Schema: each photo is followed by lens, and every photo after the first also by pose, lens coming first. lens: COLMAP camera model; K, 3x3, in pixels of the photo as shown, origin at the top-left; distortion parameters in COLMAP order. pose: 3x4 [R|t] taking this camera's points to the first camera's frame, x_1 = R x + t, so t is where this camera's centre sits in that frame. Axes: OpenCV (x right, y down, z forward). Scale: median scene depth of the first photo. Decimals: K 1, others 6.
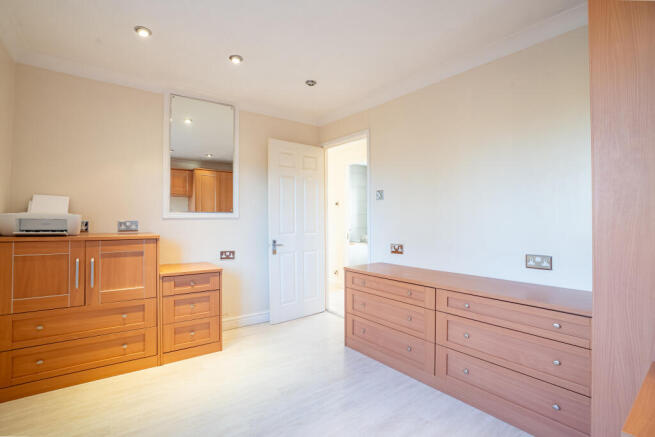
lens RADIAL K [[311.2, 0, 324.3], [0, 311.2, 217.2], [0, 0, 1]] dist [-0.001352, -0.000173]
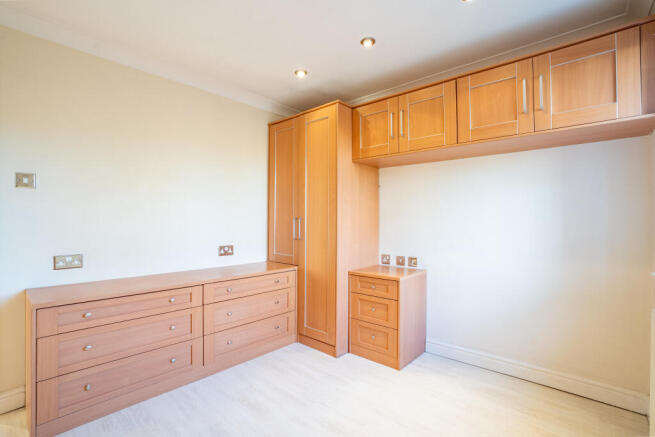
lens RADIAL K [[311.2, 0, 324.3], [0, 311.2, 217.2], [0, 0, 1]] dist [-0.001352, -0.000173]
pose [[-0.184479, 0.000673, 0.982836, -0.783124], [-0.022757, 0.999729, -0.004956, -0.012399], [-0.982573, -0.023281, -0.184414, 0.796041]]
